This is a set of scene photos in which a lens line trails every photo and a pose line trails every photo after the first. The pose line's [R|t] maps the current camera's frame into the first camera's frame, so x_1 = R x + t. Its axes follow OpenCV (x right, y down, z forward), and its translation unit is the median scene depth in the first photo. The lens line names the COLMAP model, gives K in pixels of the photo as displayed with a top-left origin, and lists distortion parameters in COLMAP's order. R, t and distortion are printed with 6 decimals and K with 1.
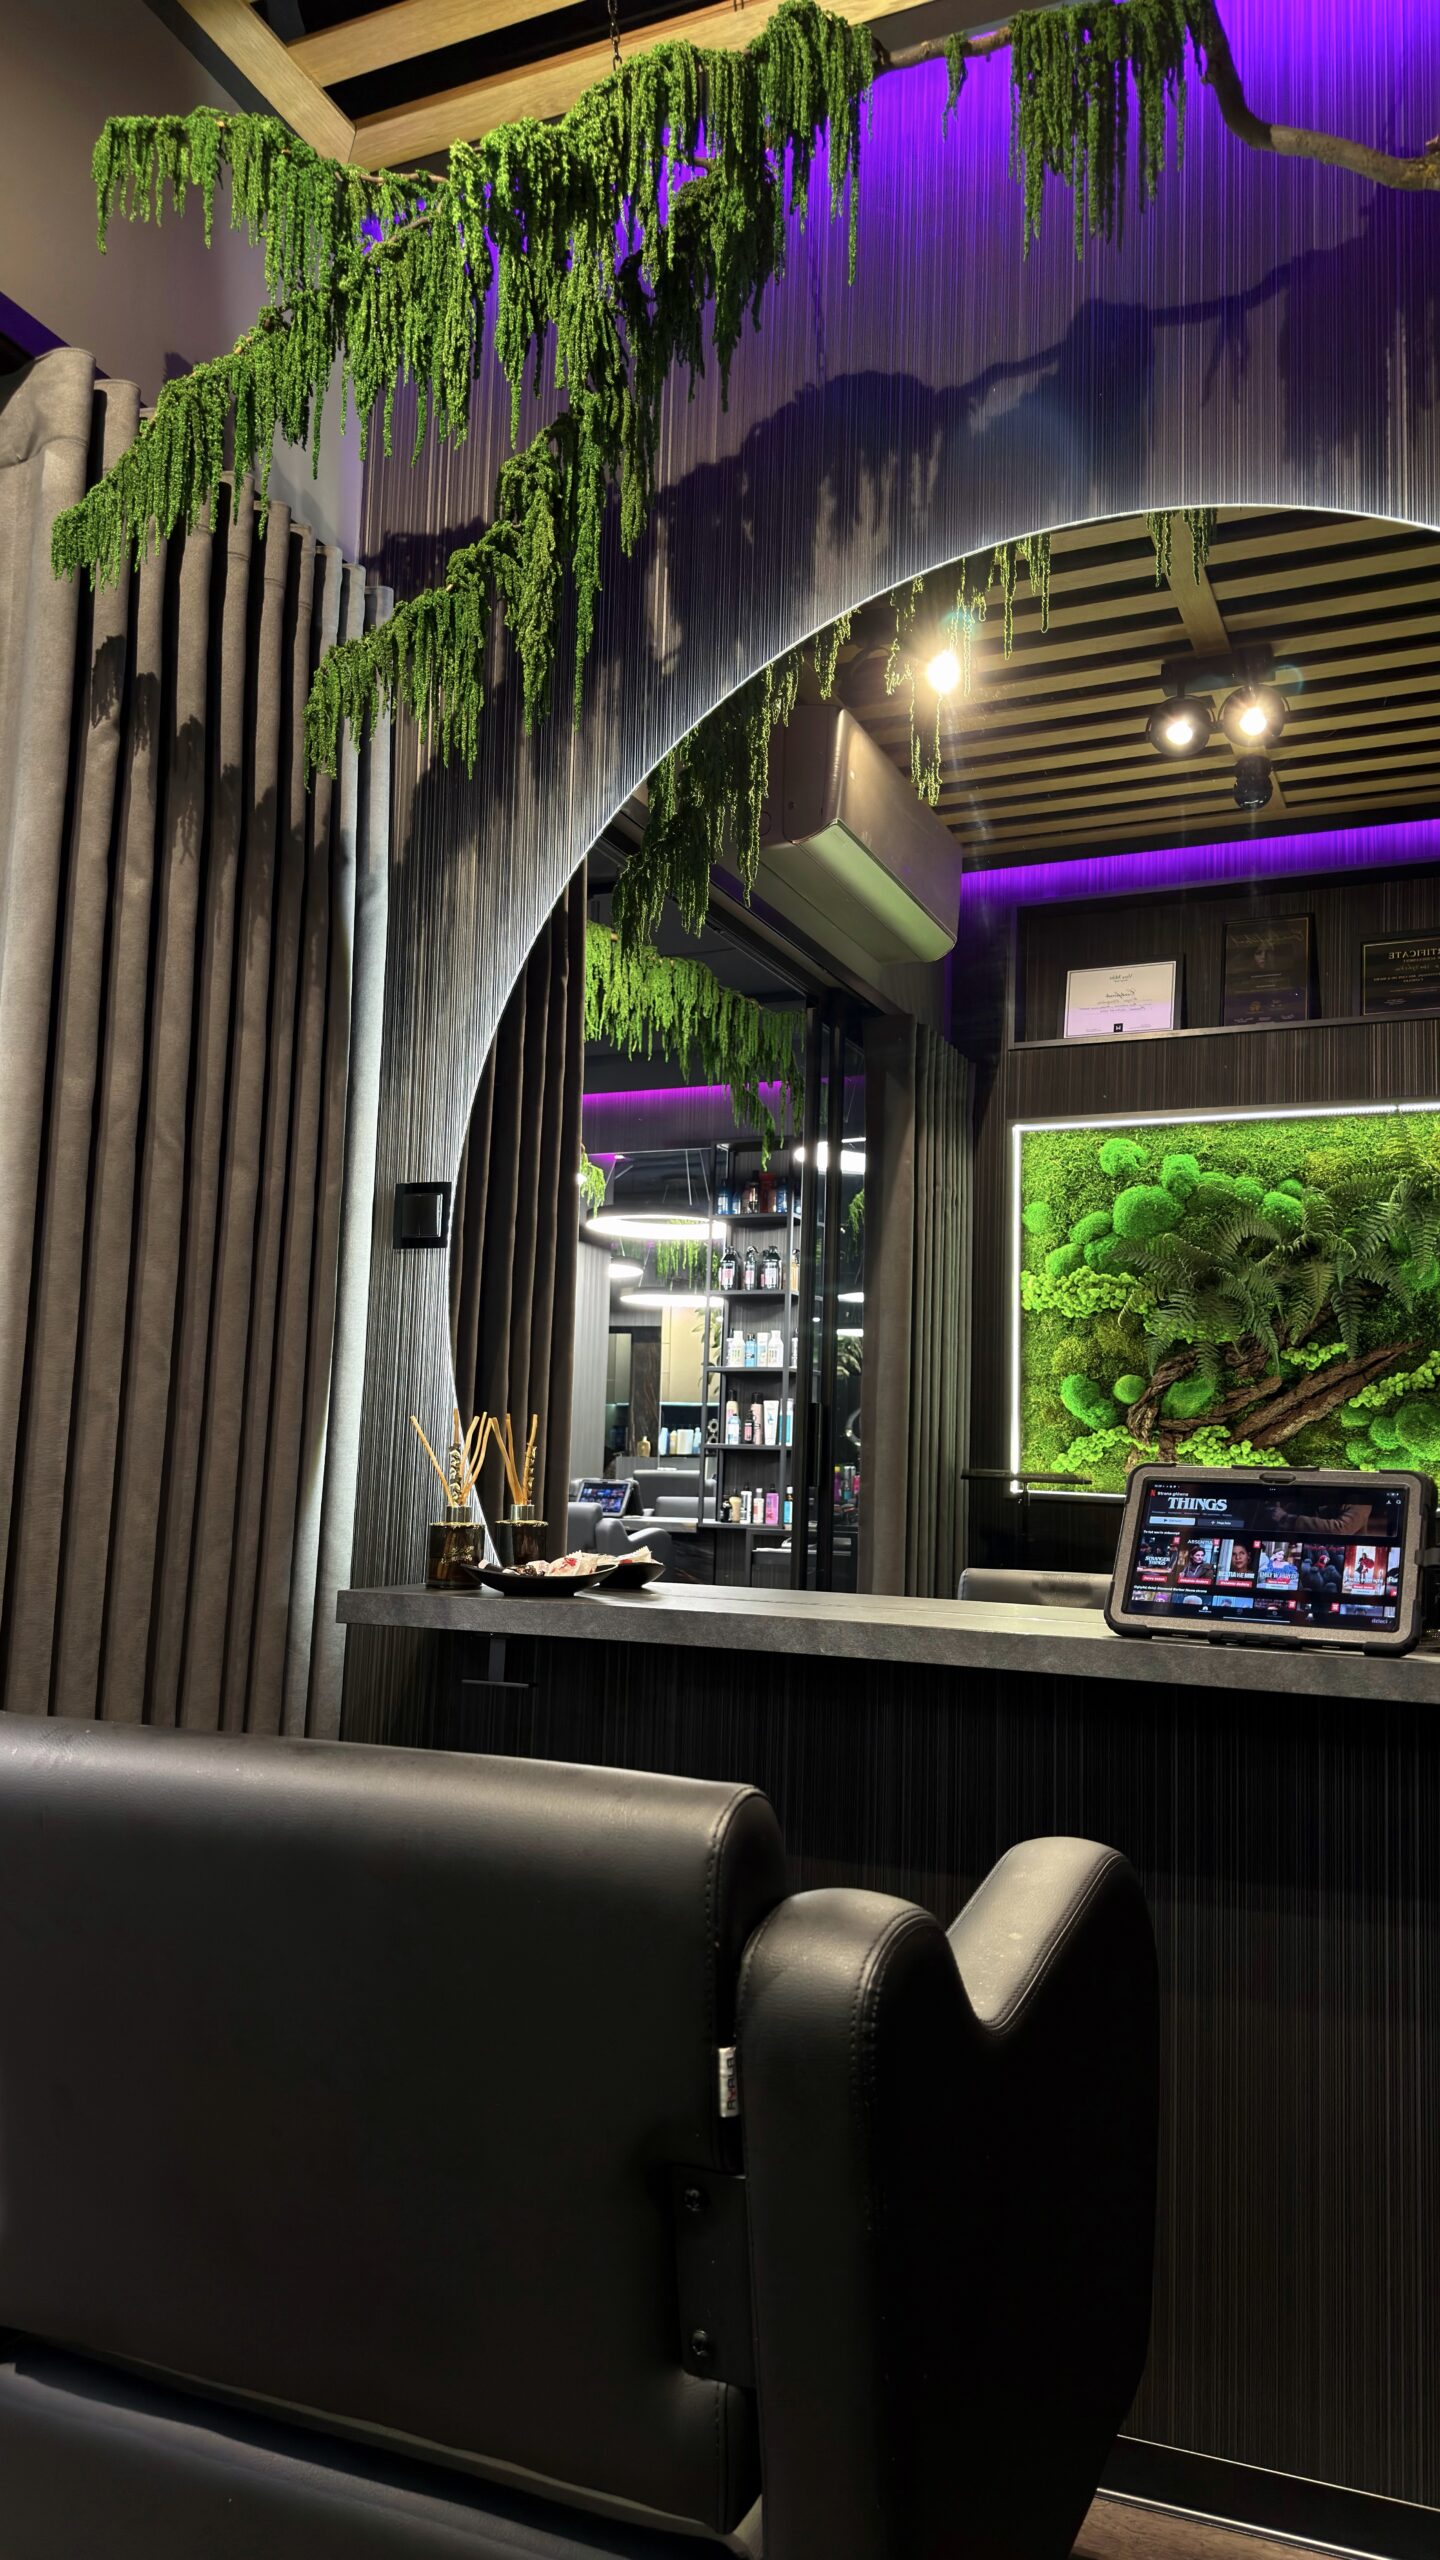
lens RADIAL K [[1807.9, 0, 726.1], [0, 1807.9, 1268.9], [0, 0, 1]] dist [0.068250, -0.075718]
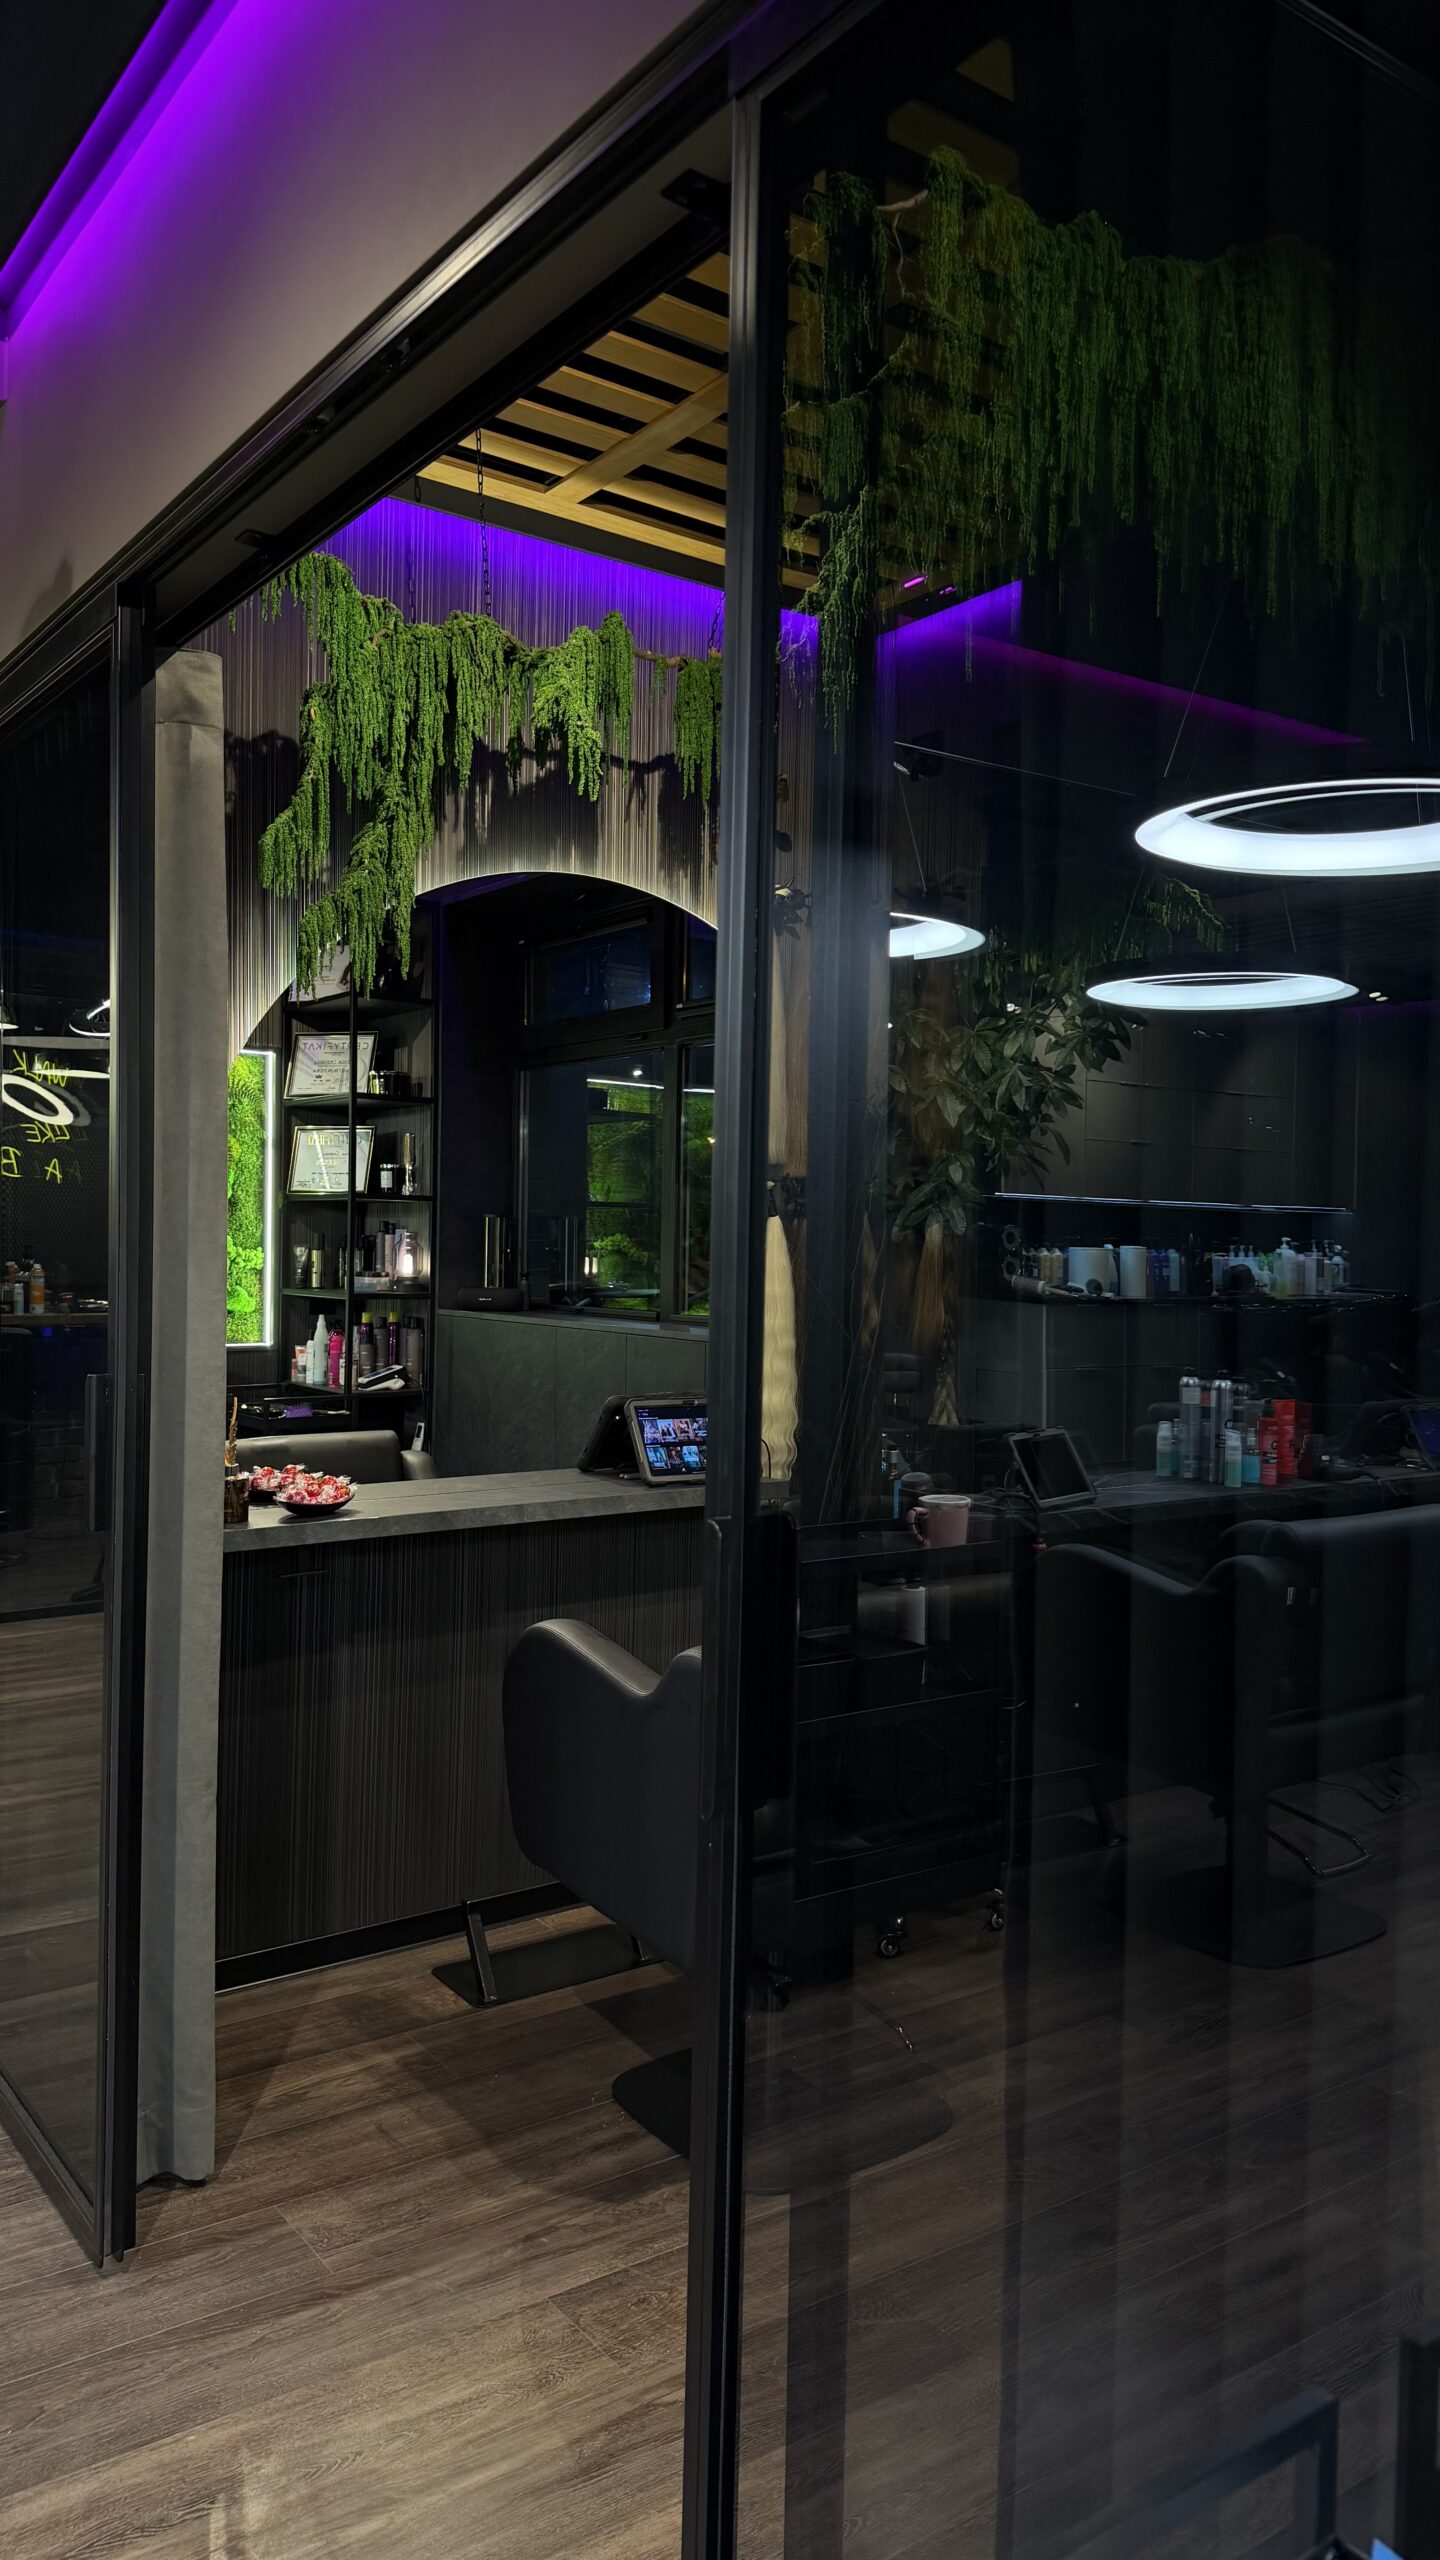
lens RADIAL K [[1807.9, 0, 733.5], [0, 1807.9, 1282.5], [0, 0, 1]] dist [0.068250, -0.075718]
pose [[0.509520, -0.055185, 0.858688, -1.277710], [-0.098265, 0.987681, 0.121782, -0.249338], [-0.854830, -0.146429, 0.497820, -0.063313]]
